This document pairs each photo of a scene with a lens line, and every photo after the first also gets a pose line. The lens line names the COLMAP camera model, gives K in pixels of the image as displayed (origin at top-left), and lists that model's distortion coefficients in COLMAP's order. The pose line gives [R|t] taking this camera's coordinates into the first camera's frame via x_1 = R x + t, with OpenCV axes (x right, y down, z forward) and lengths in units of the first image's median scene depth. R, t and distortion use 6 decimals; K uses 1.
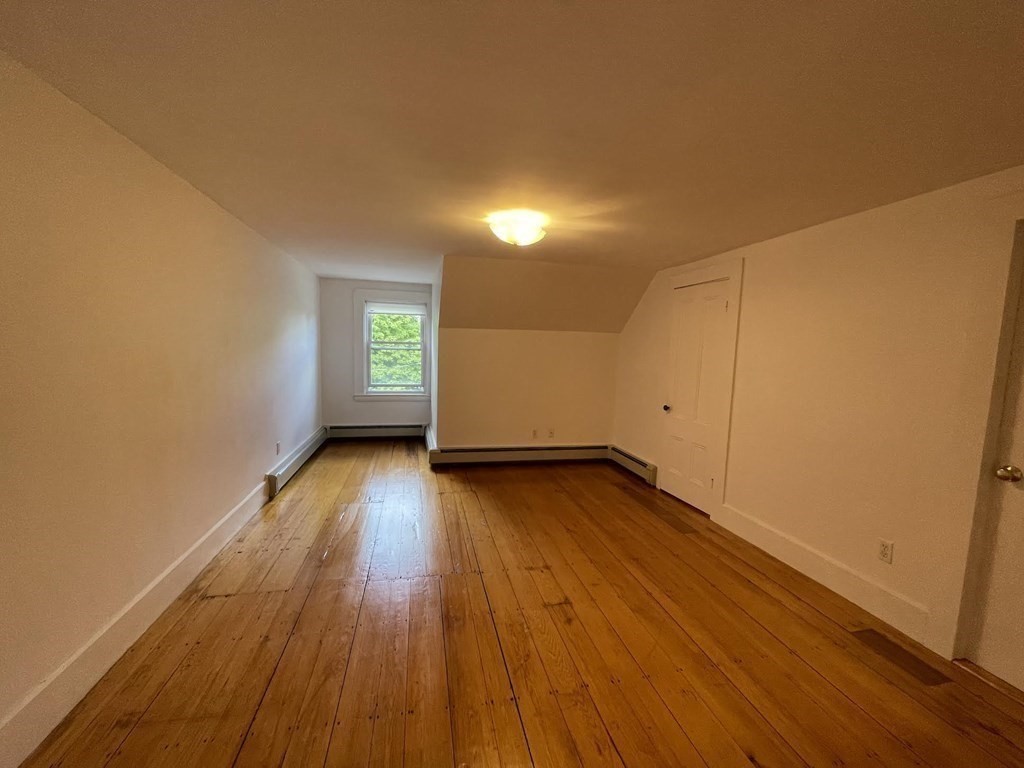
lens RADIAL K [[414.5, 0, 510.1], [0, 414.5, 385.5], [0, 0, 1]] dist [-0.000834, 0.000042]
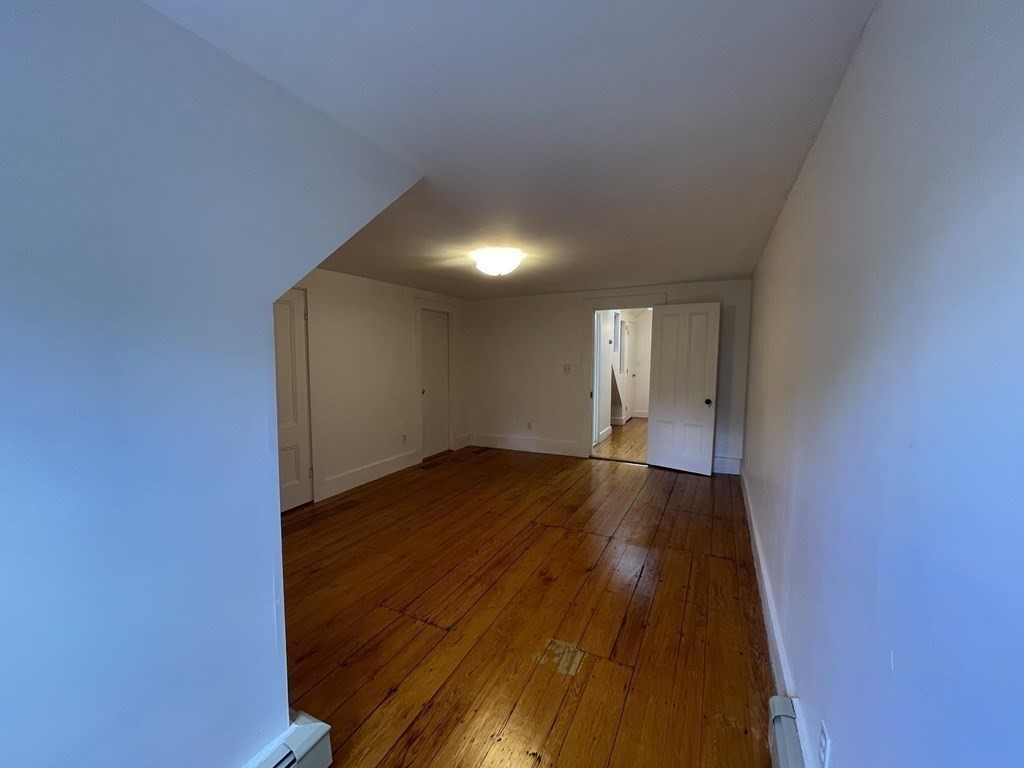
lens RADIAL K [[414.5, 0, 510.1], [0, 414.5, 385.5], [0, 0, 1]] dist [-0.000834, 0.000042]
pose [[-0.770799, -0.084367, 0.631468, -0.825447], [0.036598, 0.983692, 0.176099, -0.230353], [-0.636026, 0.158848, -0.755141, 1.968859]]
